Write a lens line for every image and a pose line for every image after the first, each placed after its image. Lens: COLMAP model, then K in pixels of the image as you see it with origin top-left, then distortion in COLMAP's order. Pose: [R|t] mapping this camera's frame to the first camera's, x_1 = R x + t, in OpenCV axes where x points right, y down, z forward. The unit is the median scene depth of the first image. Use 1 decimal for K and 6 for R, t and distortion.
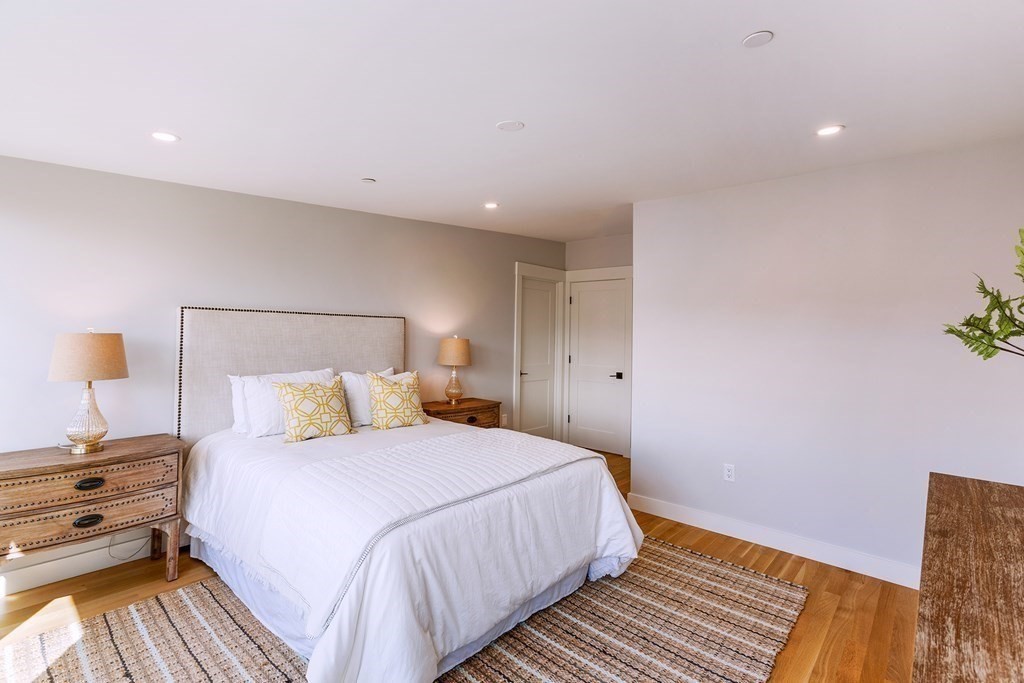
lens RADIAL K [[479.5, 0, 512.0], [0, 479.5, 341.5], [0, 0, 1]] dist [0.003560, 0.001541]
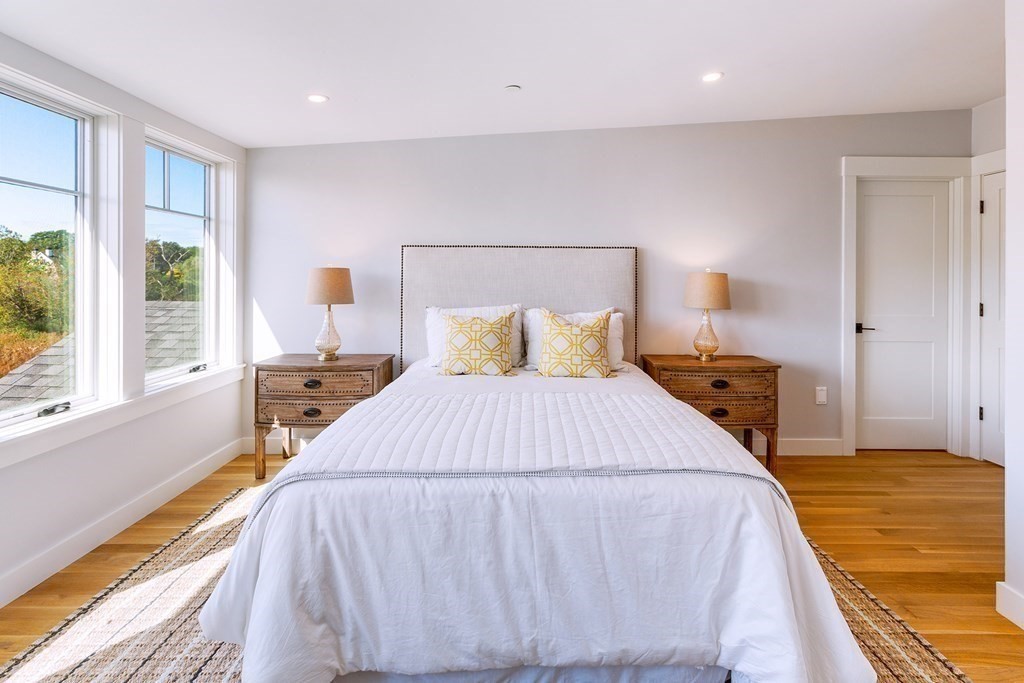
lens RADIAL K [[496.9, 0, 514.4], [0, 496.9, 279.4], [0, 0, 1]] dist [-0.005028, 0.000441]
pose [[0.676618, -0.010422, -0.736260, 0.448957], [-0.003884, 0.999835, -0.017722, 0.035175], [0.736324, 0.014851, 0.676466, 0.470341]]
